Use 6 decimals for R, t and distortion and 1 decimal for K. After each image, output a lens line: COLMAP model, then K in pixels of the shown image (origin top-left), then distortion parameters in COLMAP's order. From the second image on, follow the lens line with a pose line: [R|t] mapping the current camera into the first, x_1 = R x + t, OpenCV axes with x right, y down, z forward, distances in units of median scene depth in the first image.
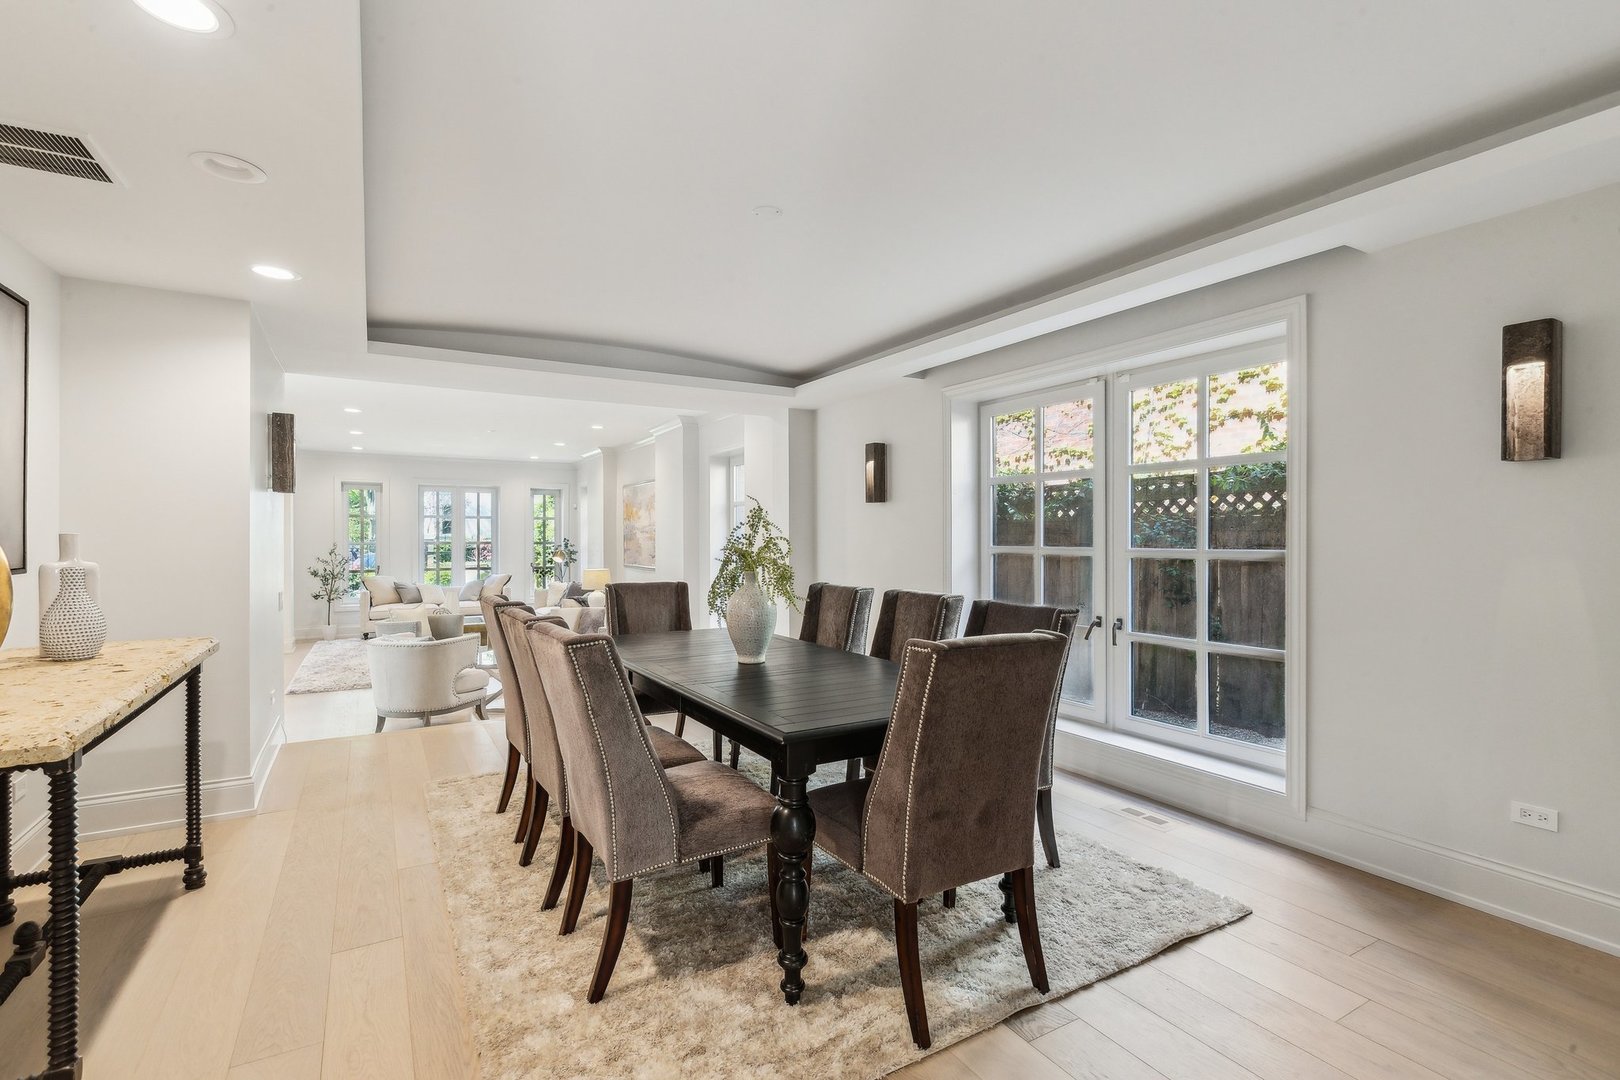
lens RADIAL K [[743.1, 0, 804.5], [0, 743.1, 543.0], [0, 0, 1]] dist [0.002267, 0.000046]
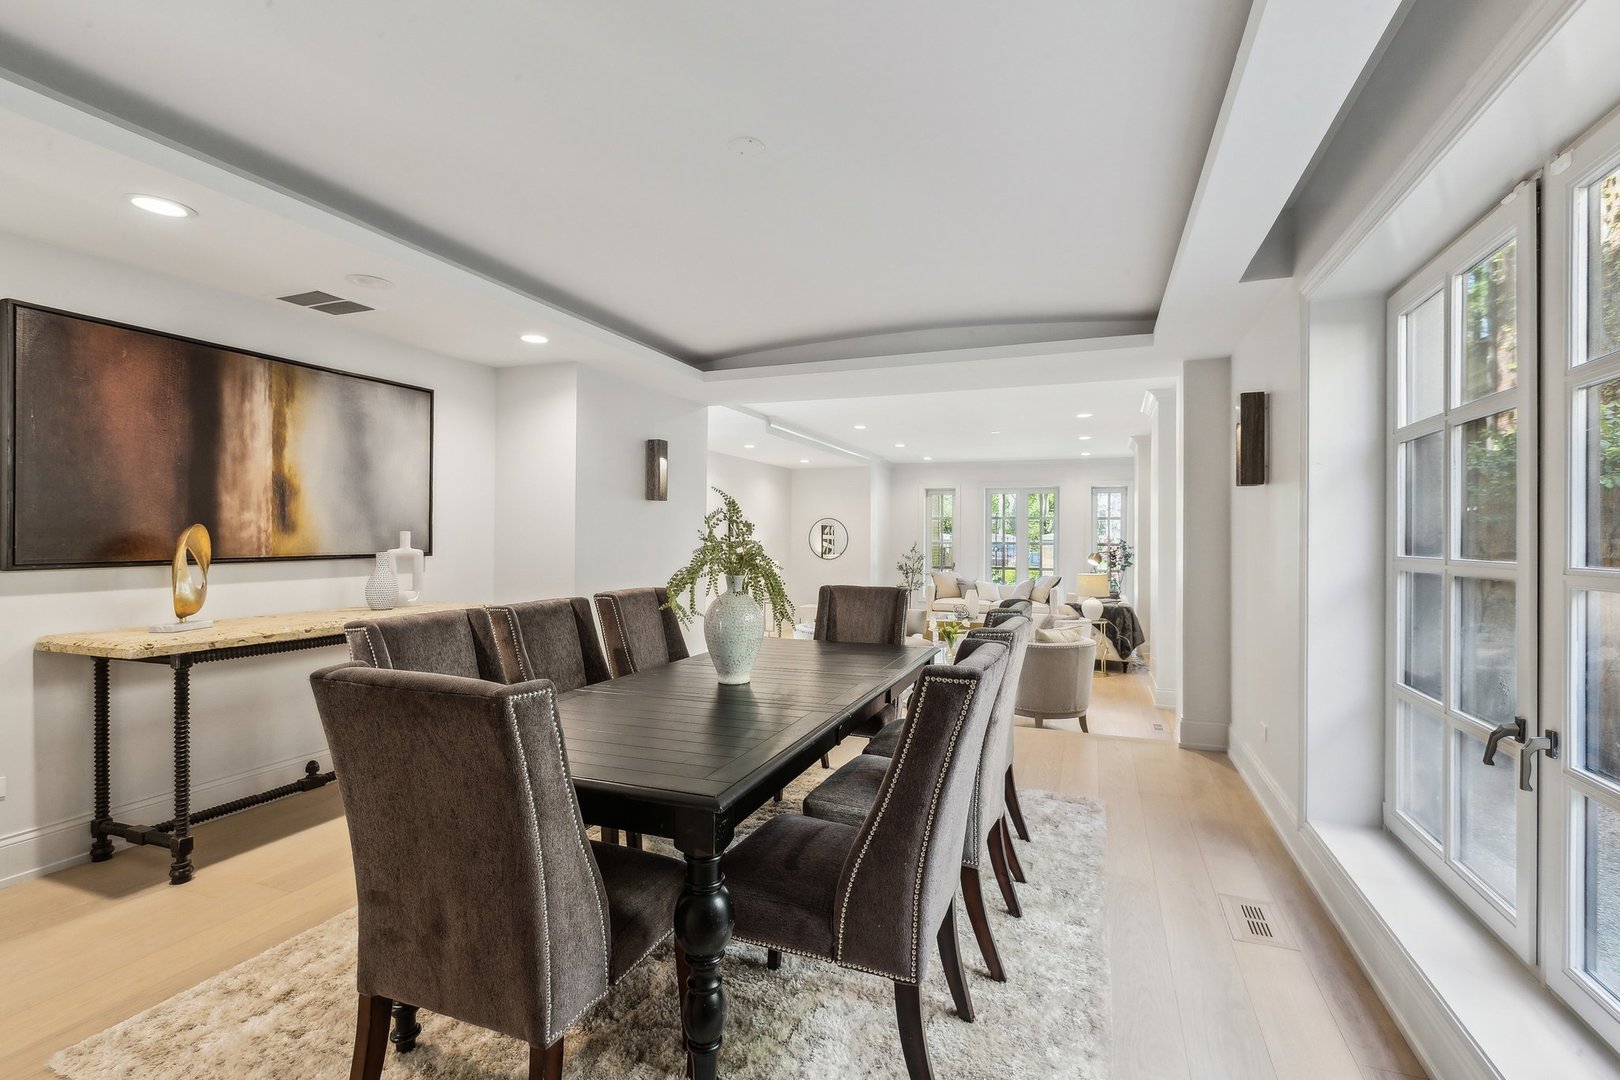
lens RADIAL K [[743.1, 0, 804.4], [0, 743.1, 536.1], [0, 0, 1]] dist [0.002267, 0.000046]
pose [[0.629485, 0.002556, -0.777008, 0.451702], [-0.010678, 0.999929, -0.005362, -0.002512], [0.776939, 0.011672, 0.629467, 0.375113]]
